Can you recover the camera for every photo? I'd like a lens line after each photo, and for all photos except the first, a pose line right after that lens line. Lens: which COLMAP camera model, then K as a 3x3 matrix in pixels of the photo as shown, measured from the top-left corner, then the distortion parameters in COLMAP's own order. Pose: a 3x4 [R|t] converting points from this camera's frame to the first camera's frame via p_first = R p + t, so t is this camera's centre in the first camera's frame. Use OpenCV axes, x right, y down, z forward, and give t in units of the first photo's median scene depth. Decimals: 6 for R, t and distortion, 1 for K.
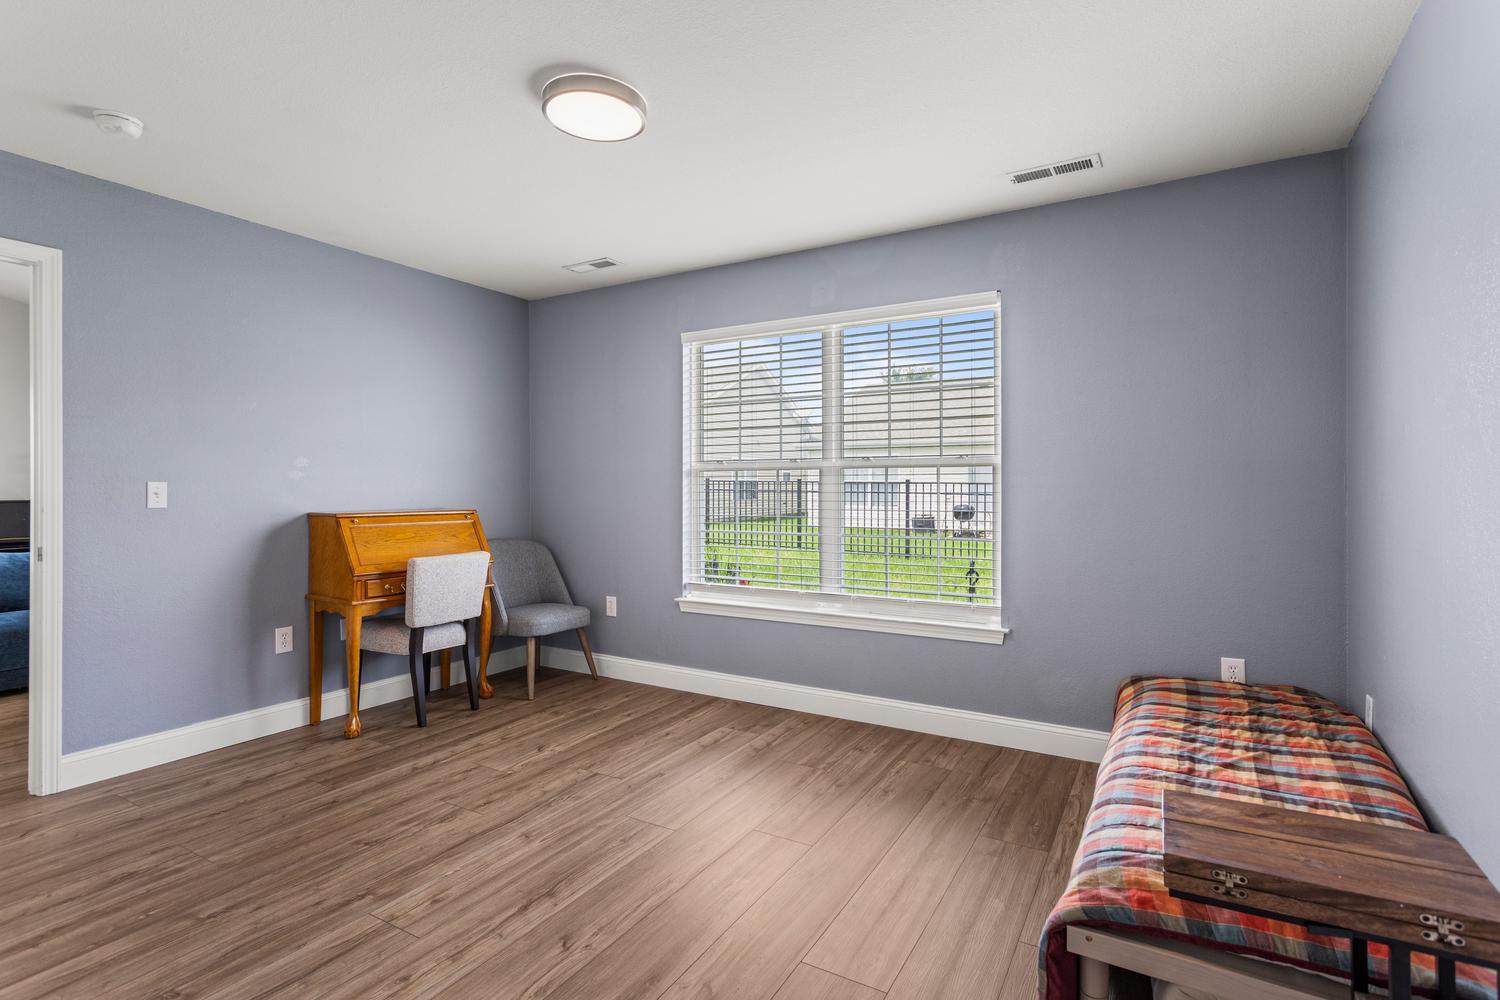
lens RADIAL K [[731.3, 0, 755.9], [0, 731.3, 486.1], [0, 0, 1]] dist [0.000208, 0.002045]
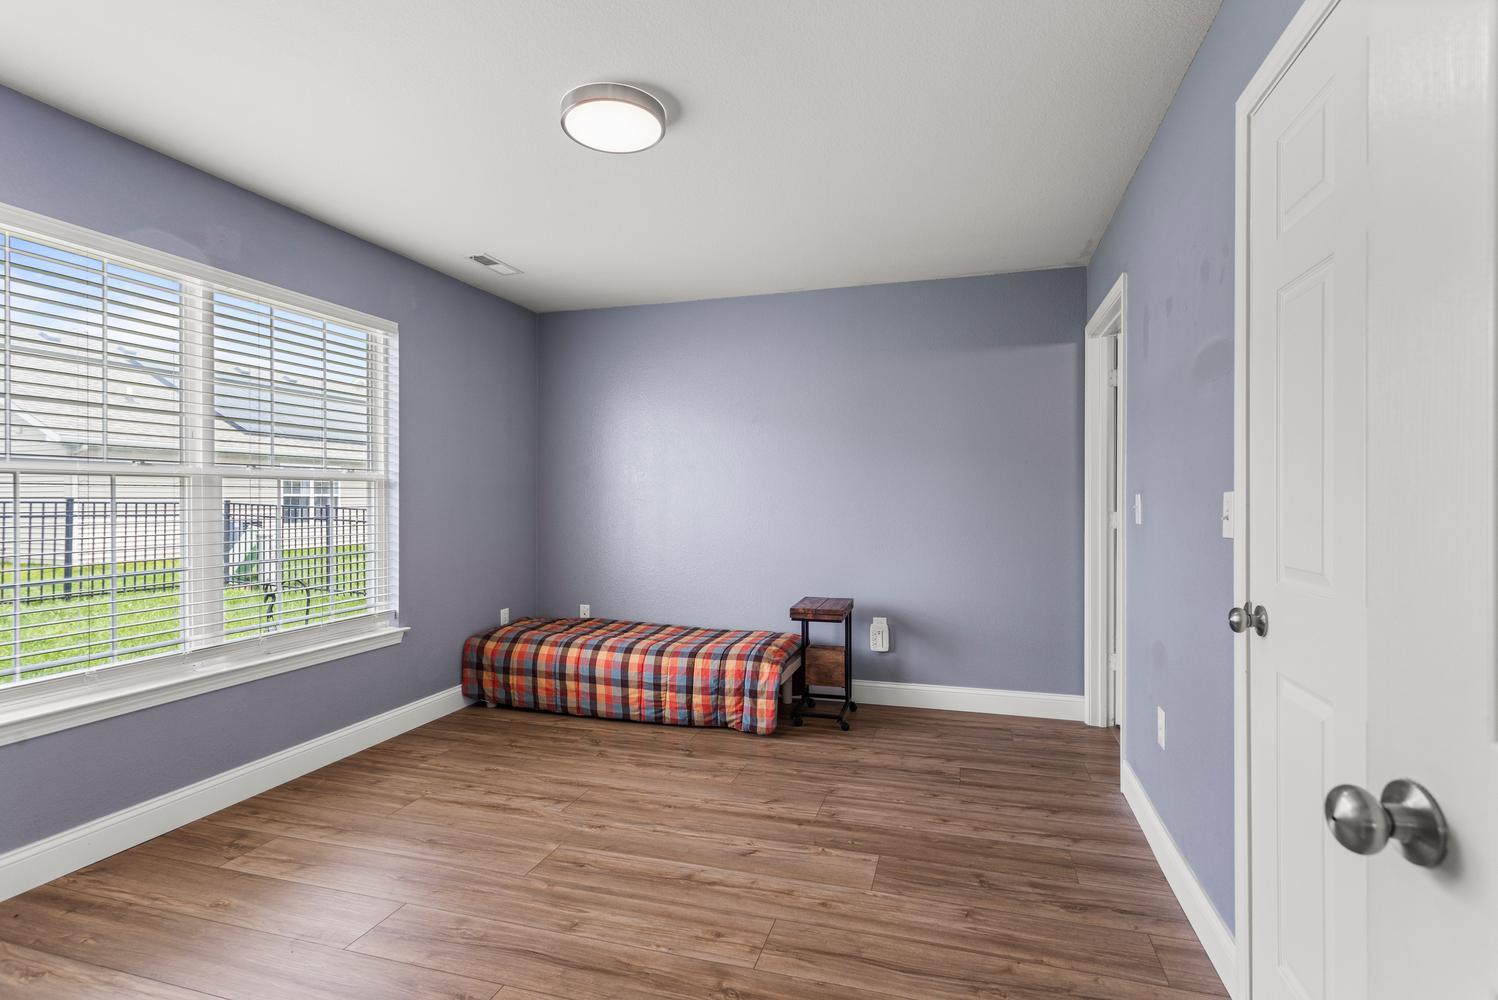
lens RADIAL K [[730.3, 0, 744.5], [0, 730.3, 499.8], [0, 0, 1]] dist [0.000208, 0.002045]
pose [[-0.235016, -0.003052, 0.971987, -0.939341], [0.000248, 0.999995, 0.003199, -0.004943], [-0.971991, 0.000993, -0.235014, 0.813300]]
